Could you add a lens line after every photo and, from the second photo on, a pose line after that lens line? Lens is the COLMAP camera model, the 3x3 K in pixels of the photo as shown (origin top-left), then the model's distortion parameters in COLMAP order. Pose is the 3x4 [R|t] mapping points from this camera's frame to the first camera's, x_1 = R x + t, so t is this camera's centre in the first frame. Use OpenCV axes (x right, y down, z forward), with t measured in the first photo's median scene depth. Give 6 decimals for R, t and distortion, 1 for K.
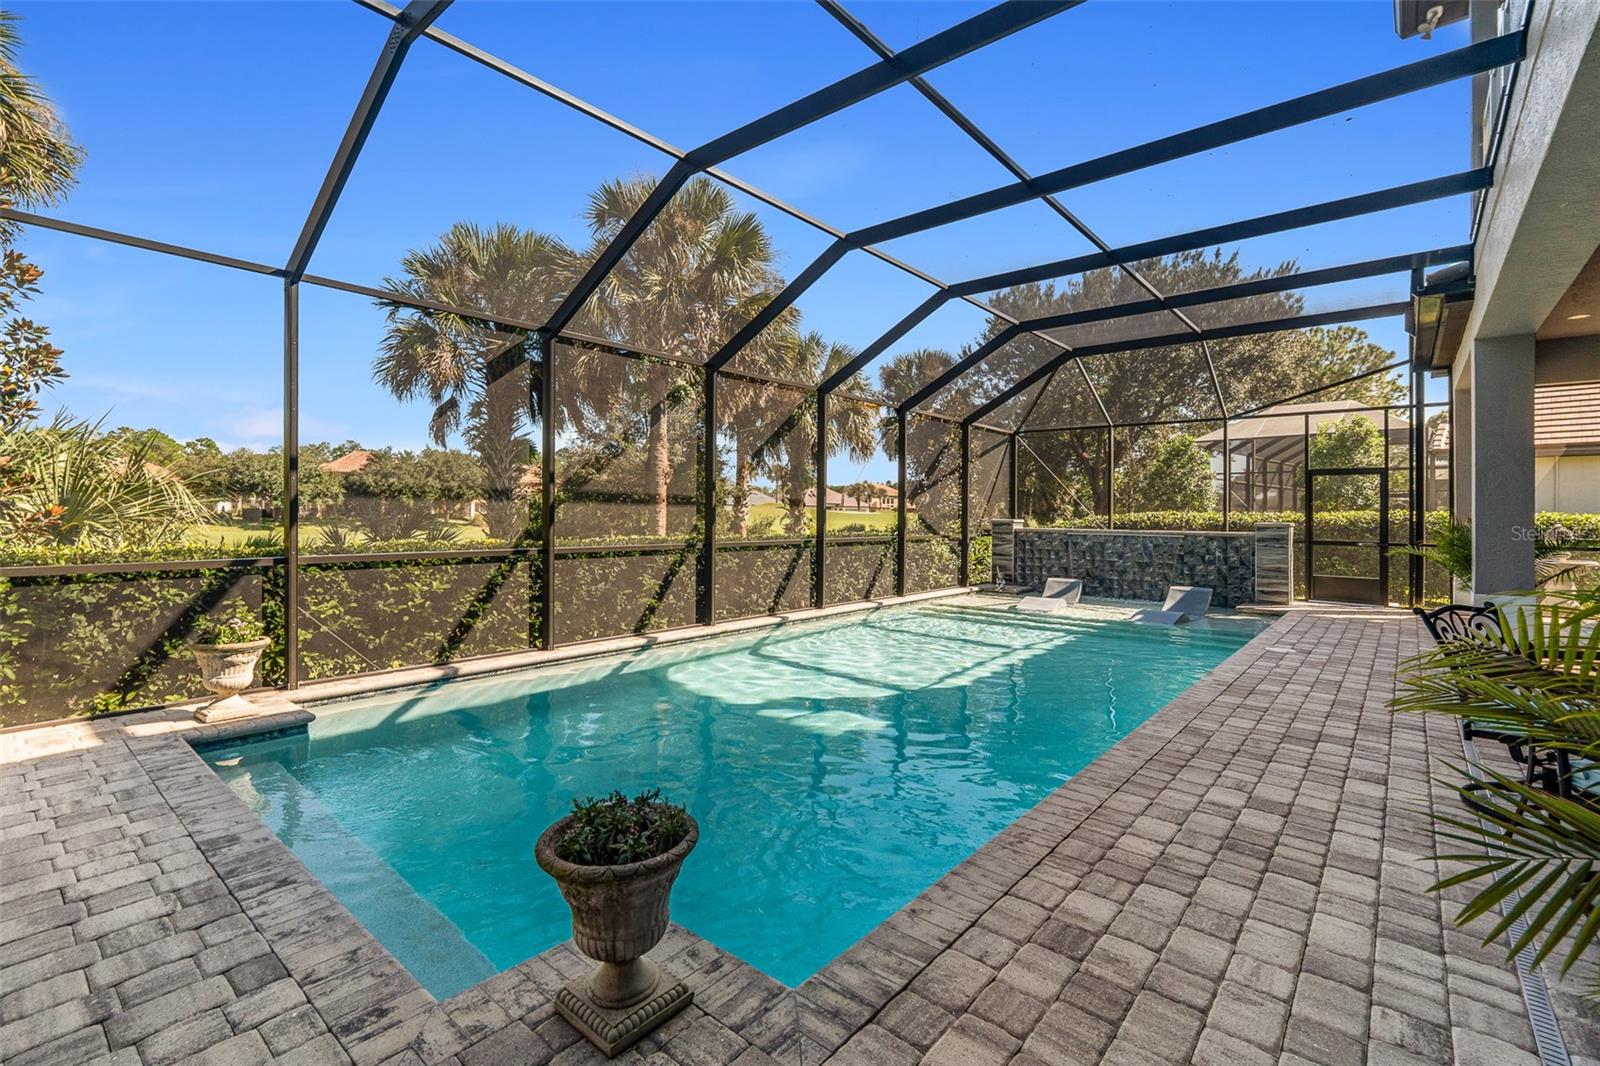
lens RADIAL K [[719.8, 0, 812.0], [0, 719.8, 520.6], [0, 0, 1]] dist [-0.007589, 0.000711]
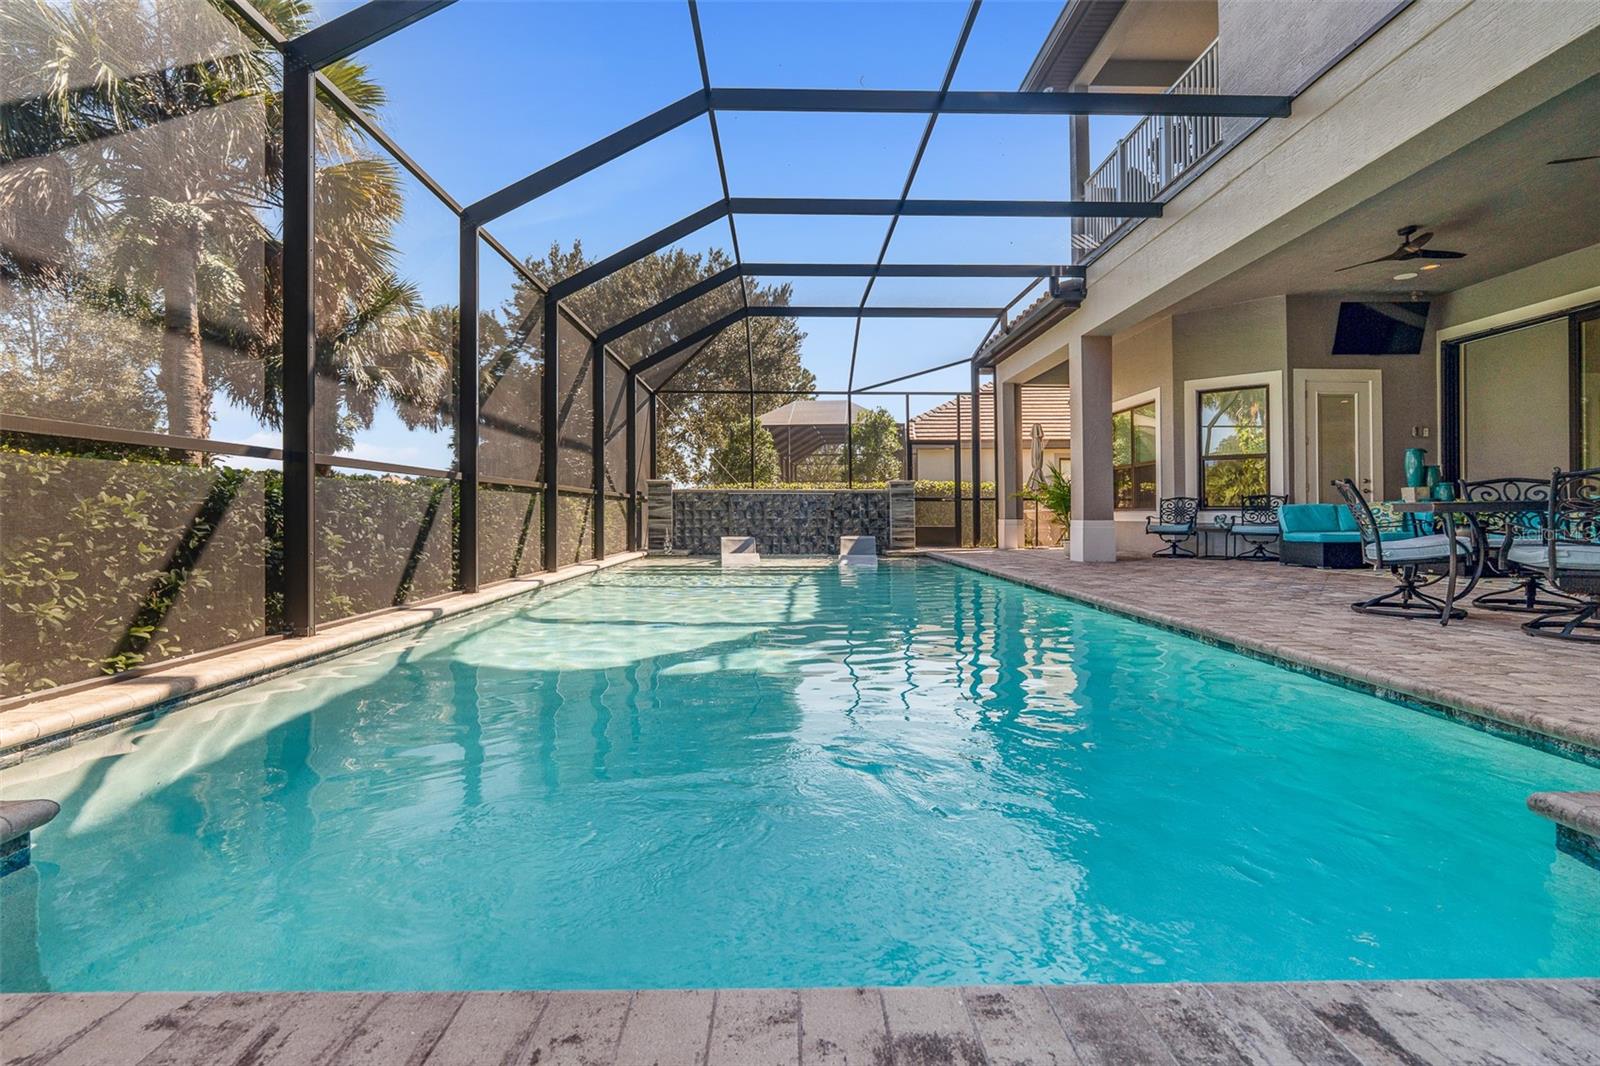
lens RADIAL K [[719.8, 0, 795.1], [0, 719.8, 526.1], [0, 0, 1]] dist [-0.007589, 0.000711]
pose [[0.763424, -0.019946, 0.645590, -0.253913], [0.010396, 0.999773, 0.018594, 0.051818], [-0.645814, -0.007483, 0.763458, 0.193717]]
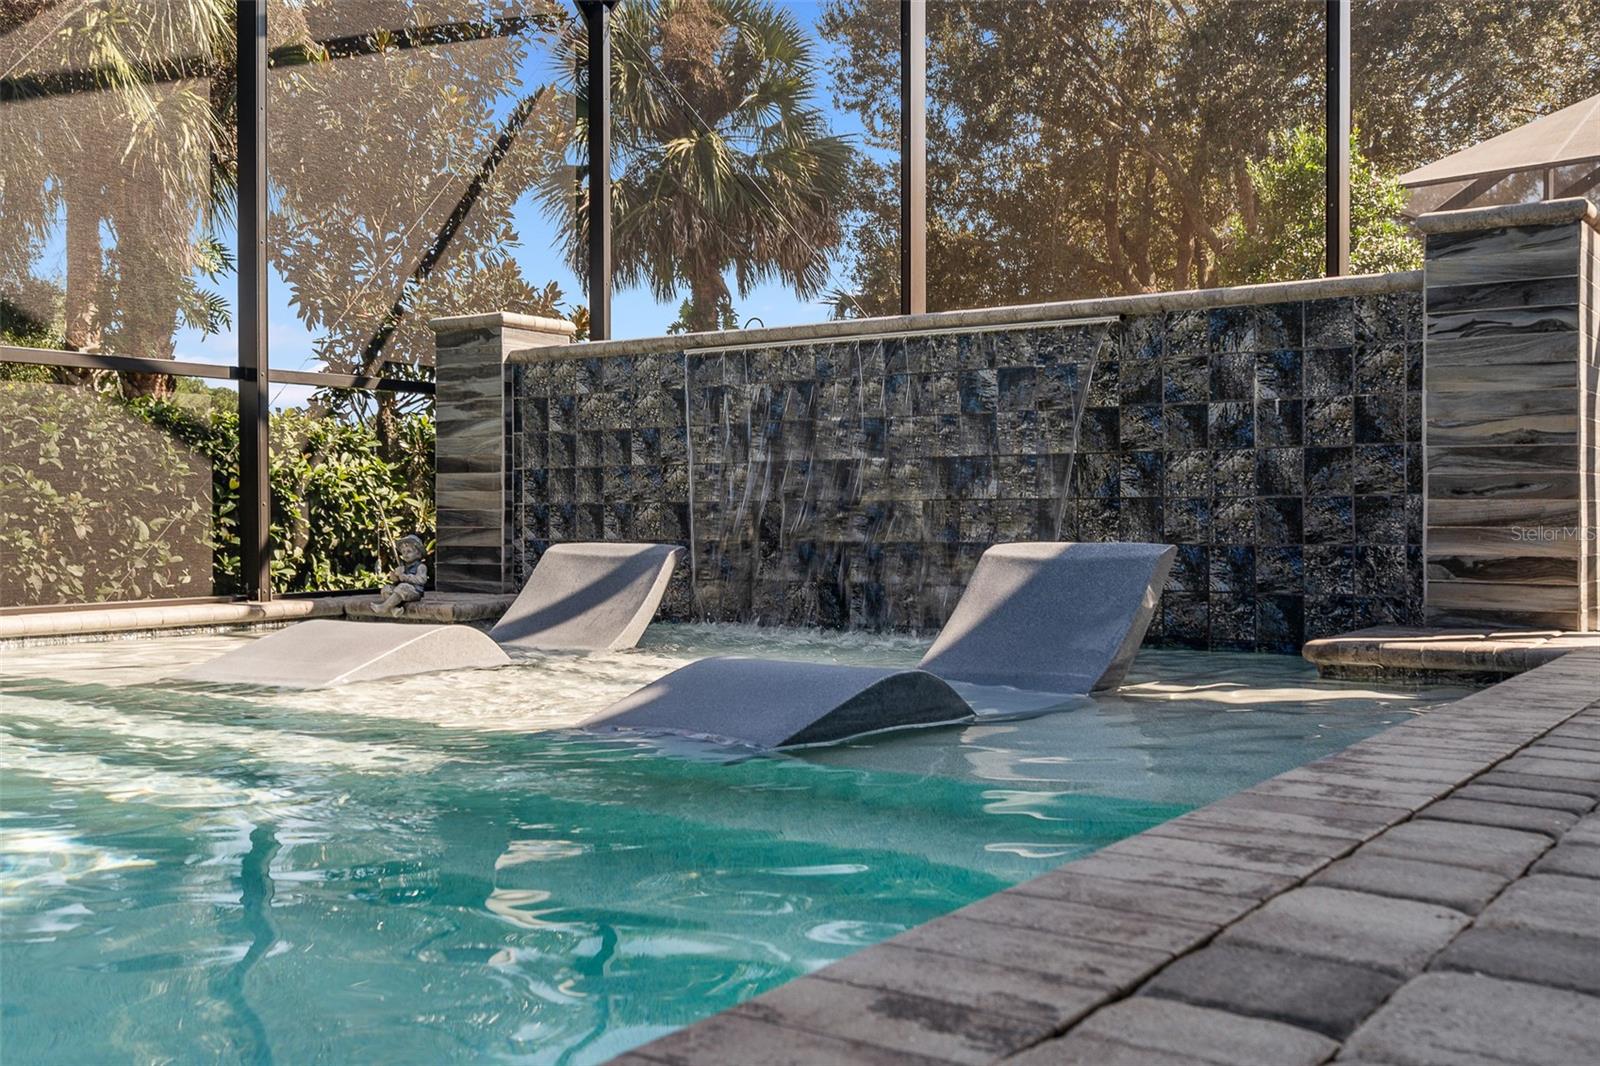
lens RADIAL K [[1629.2, 0, 802.7], [0, 1629.2, 533.2], [0, 0, 1]] dist [-0.014535, 0.000000]
pose [[0.997575, -0.010842, 0.068756, 0.403649], [0.010747, 0.999941, 0.001765, 0.084033], [-0.068771, -0.001021, 0.997632, 0.549371]]
